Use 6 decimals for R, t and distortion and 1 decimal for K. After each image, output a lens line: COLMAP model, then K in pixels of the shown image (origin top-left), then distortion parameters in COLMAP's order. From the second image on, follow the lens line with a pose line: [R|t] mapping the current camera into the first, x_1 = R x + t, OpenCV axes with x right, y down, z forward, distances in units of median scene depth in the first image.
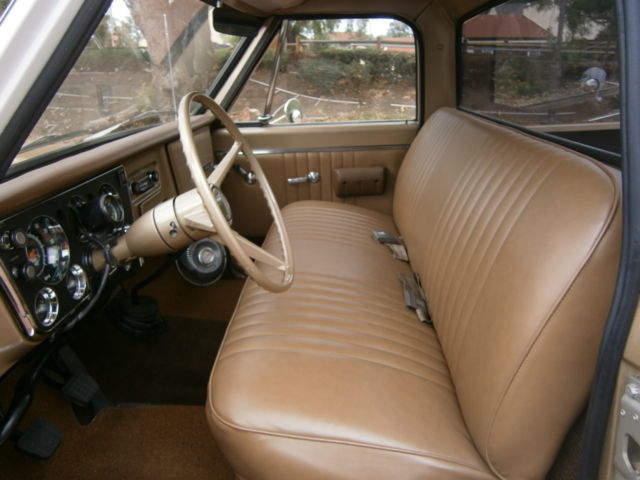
lens RADIAL K [[492.6, 0, 320.0], [0, 492.6, 240.0], [0, 0, 1]] dist [-0.043836, 0.040251]
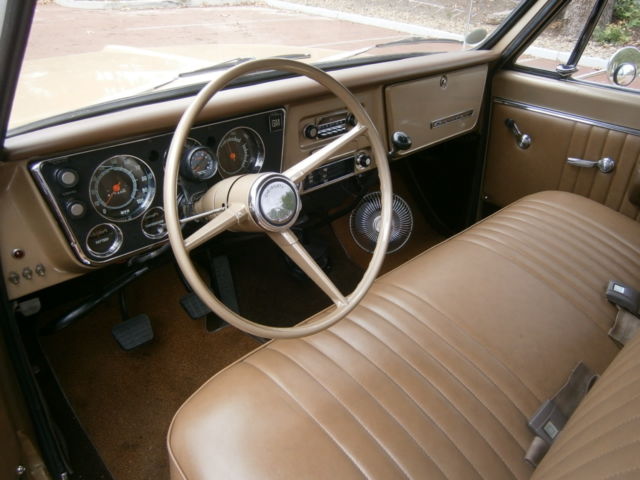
lens RADIAL K [[492.6, 0, 320.0], [0, 492.6, 240.0], [0, 0, 1]] dist [-0.043836, 0.040251]
pose [[0.699932, 0.398701, -0.592565, 0.161841], [-0.277180, 0.916289, 0.289113, -0.120281], [0.658230, -0.038112, 0.751852, 0.197499]]
